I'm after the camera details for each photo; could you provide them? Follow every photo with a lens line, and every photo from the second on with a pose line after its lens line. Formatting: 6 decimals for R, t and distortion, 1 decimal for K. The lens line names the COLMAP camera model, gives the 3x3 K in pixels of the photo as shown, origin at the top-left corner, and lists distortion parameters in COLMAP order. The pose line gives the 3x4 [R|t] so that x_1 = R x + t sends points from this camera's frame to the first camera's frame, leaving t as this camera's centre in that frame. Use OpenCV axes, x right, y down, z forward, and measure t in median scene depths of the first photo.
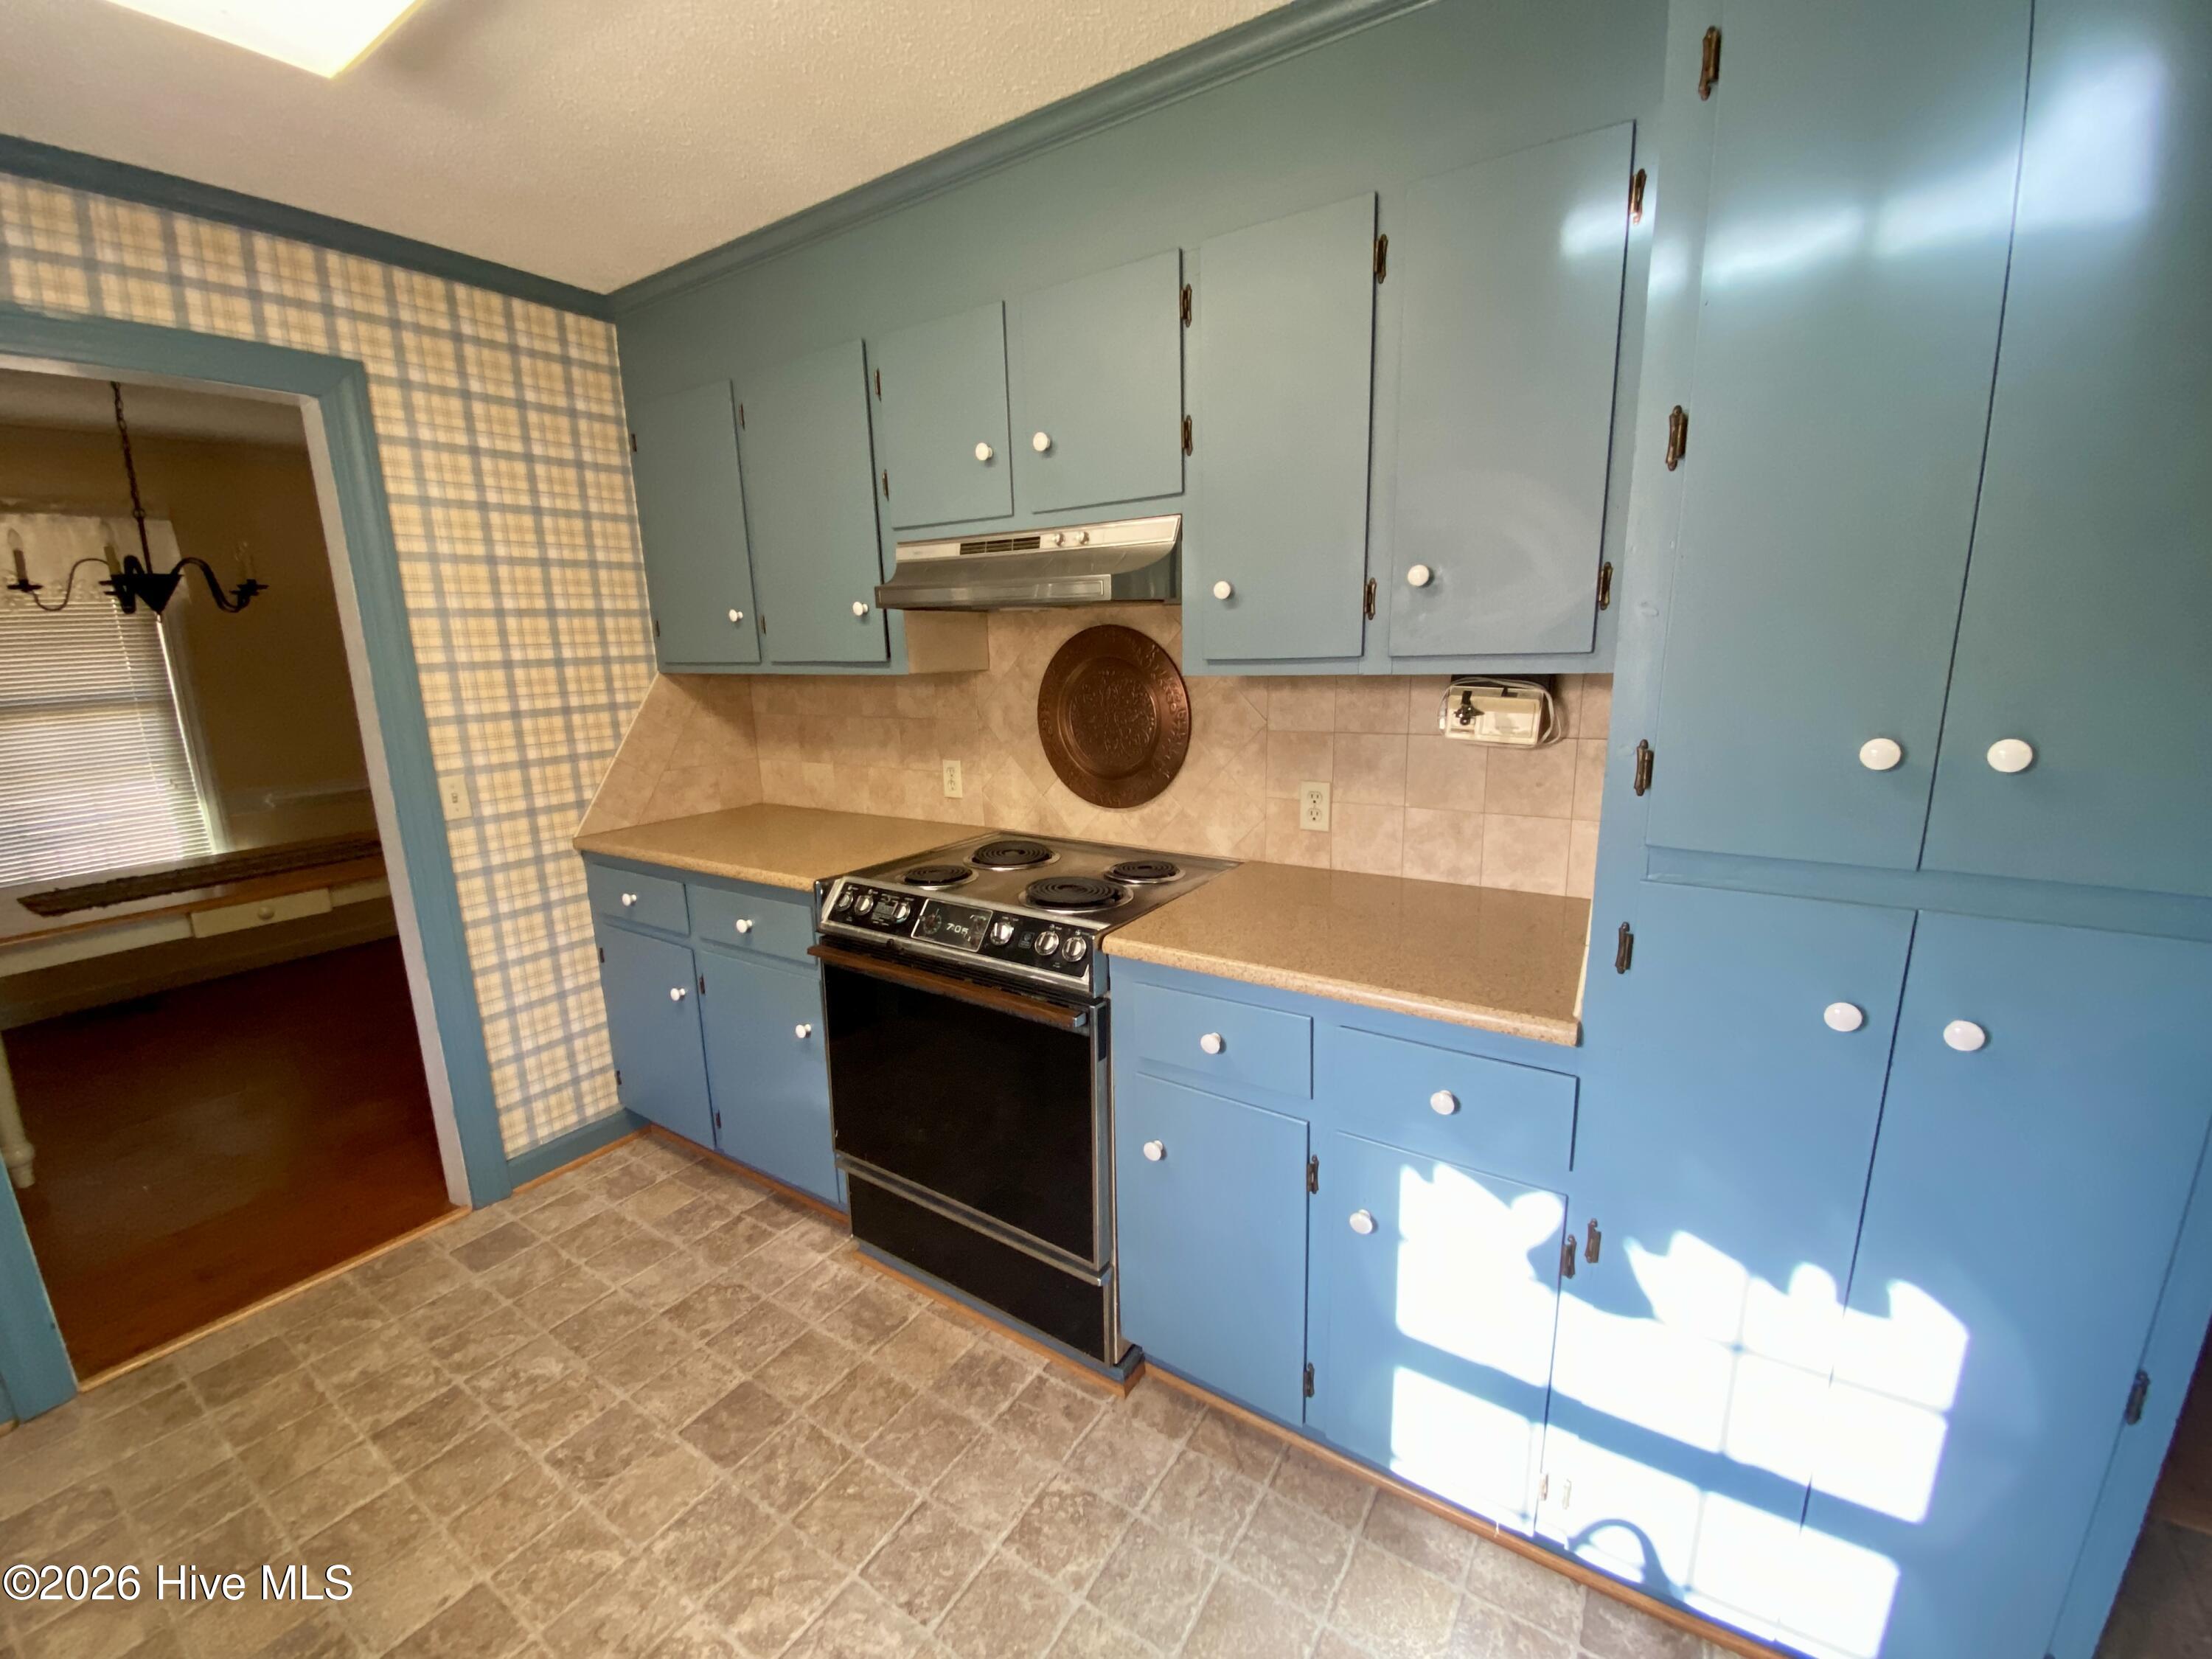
lens RADIAL K [[891.4, 0, 1105.8], [0, 891.4, 825.0], [0, 0, 1]] dist [0.006375, -0.011131]
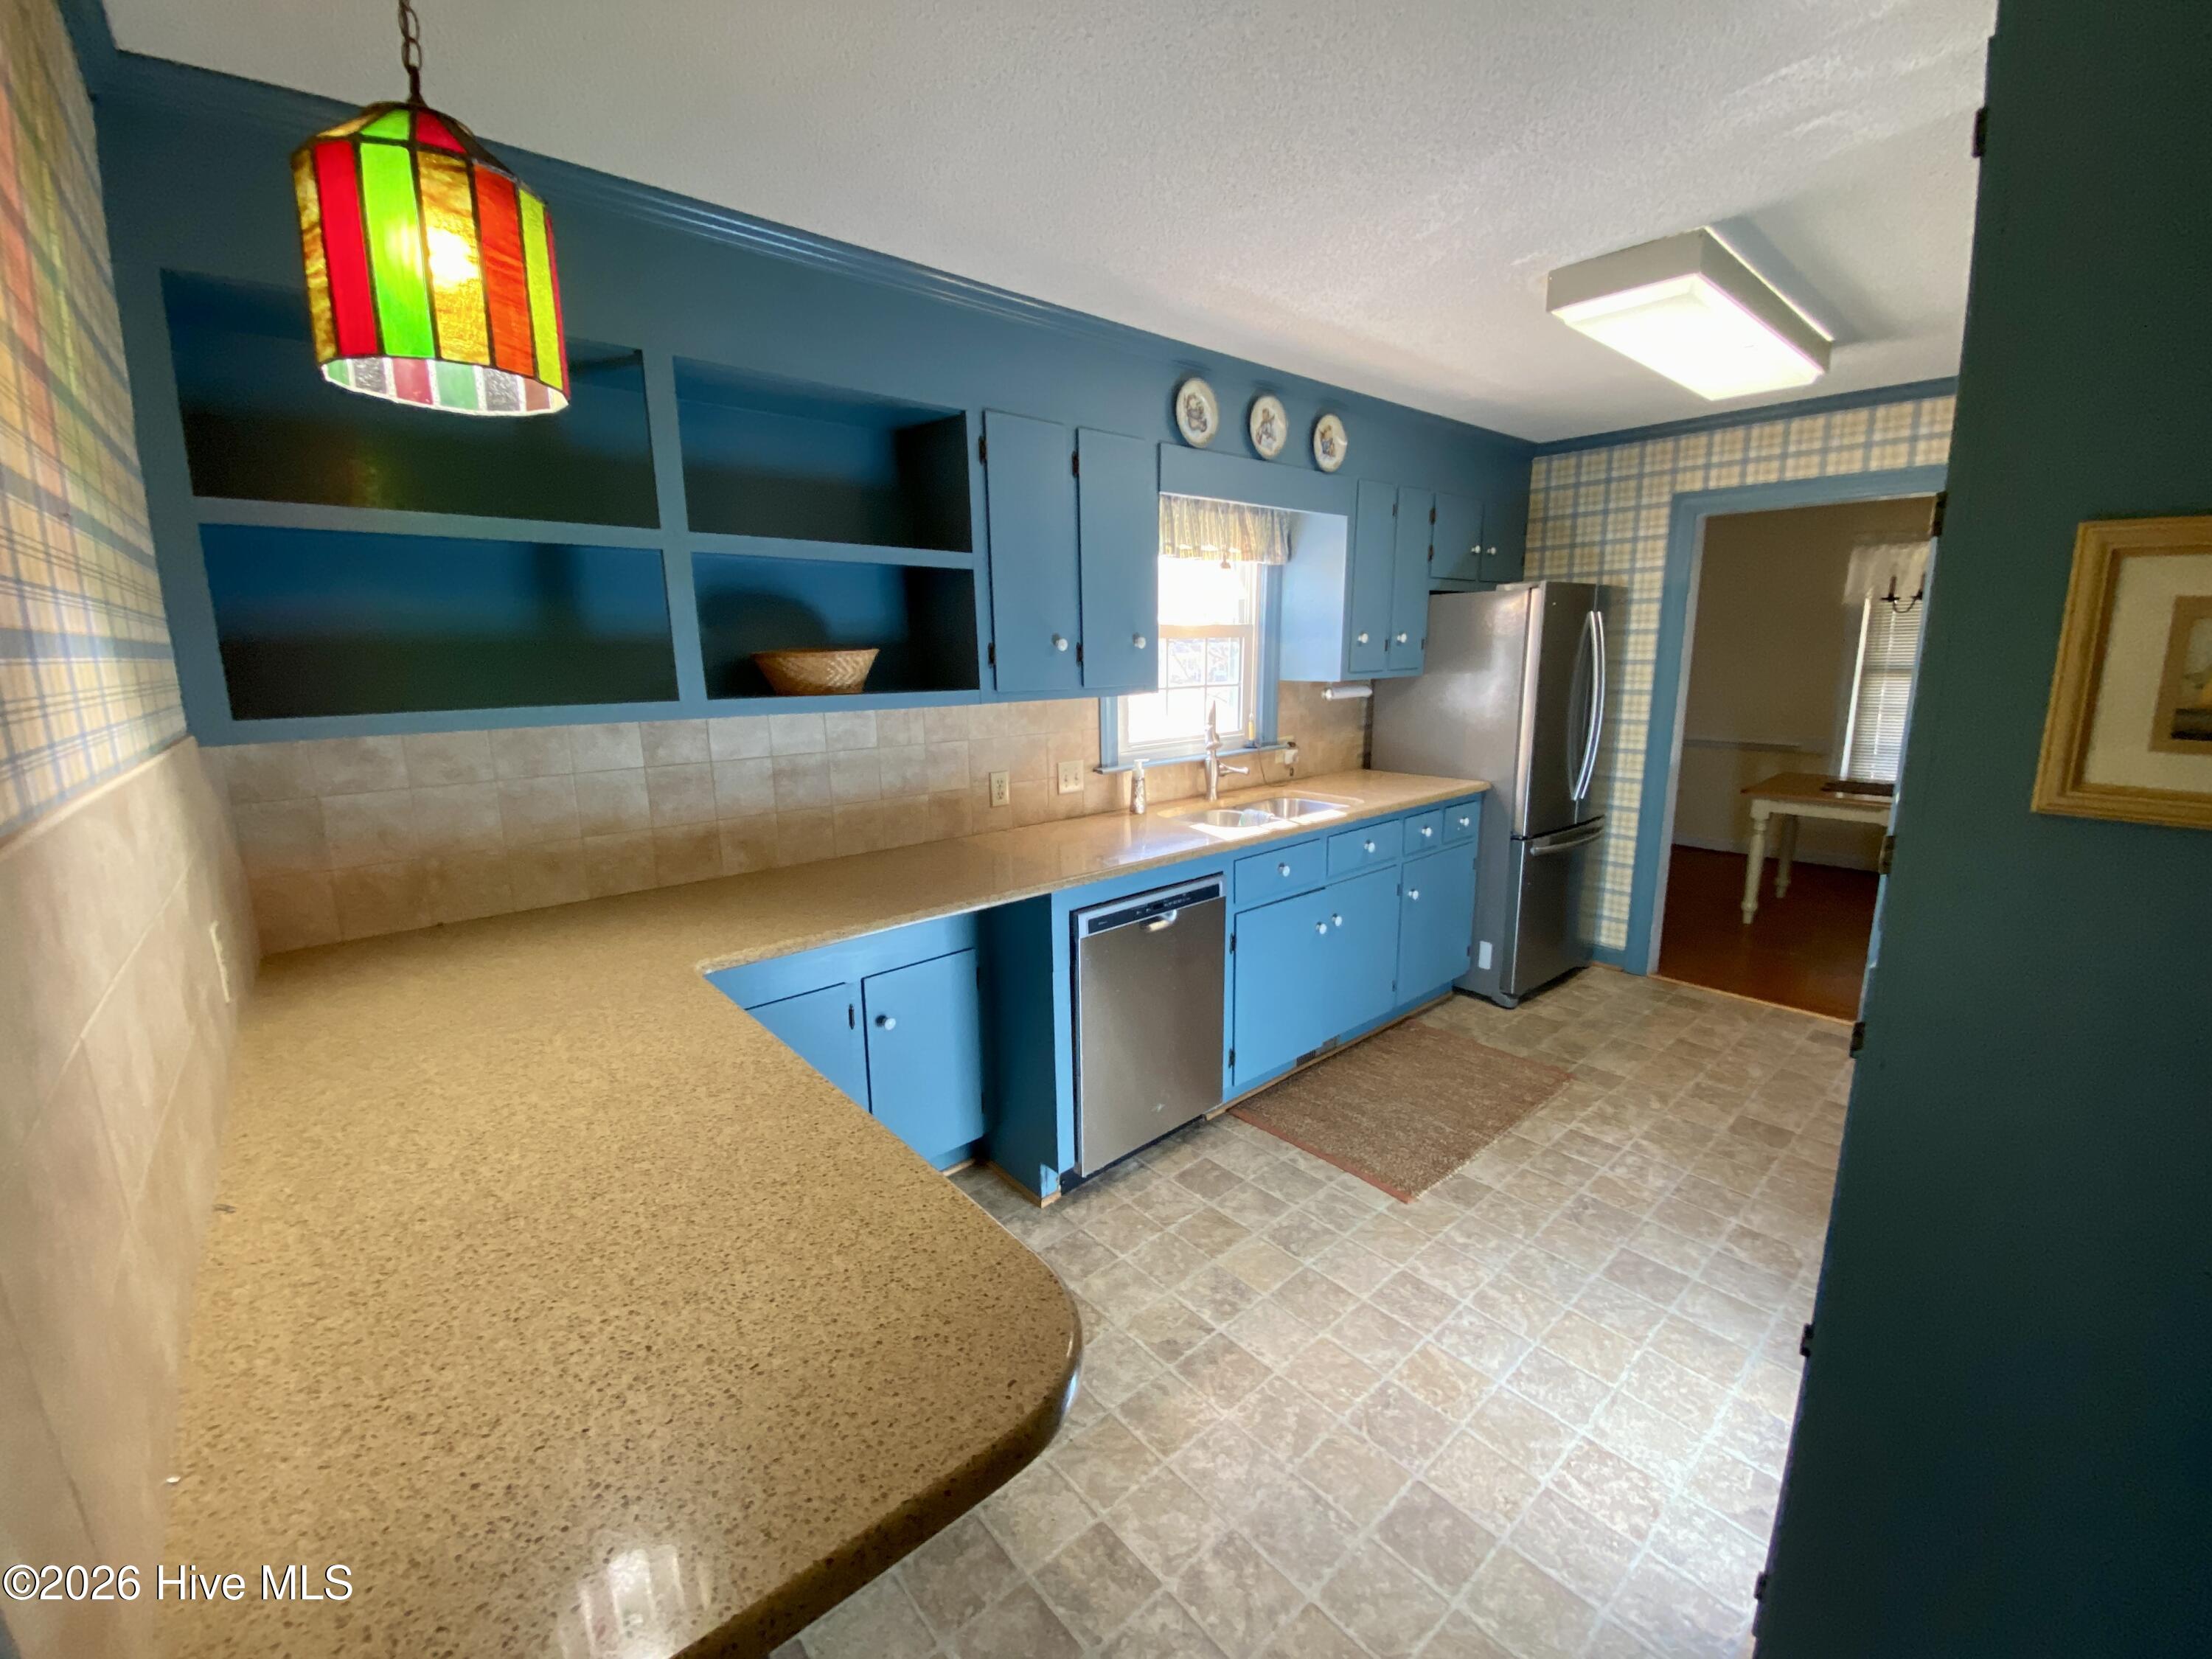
lens RADIAL K [[891.4, 0, 1103.8], [0, 891.4, 820.6], [0, 0, 1]] dist [0.006375, -0.011131]
pose [[-0.275999, 0.207127, -0.938575, 1.255697], [-0.168674, 0.950913, 0.259450, -0.085588], [0.946242, 0.229921, -0.227513, 0.097423]]
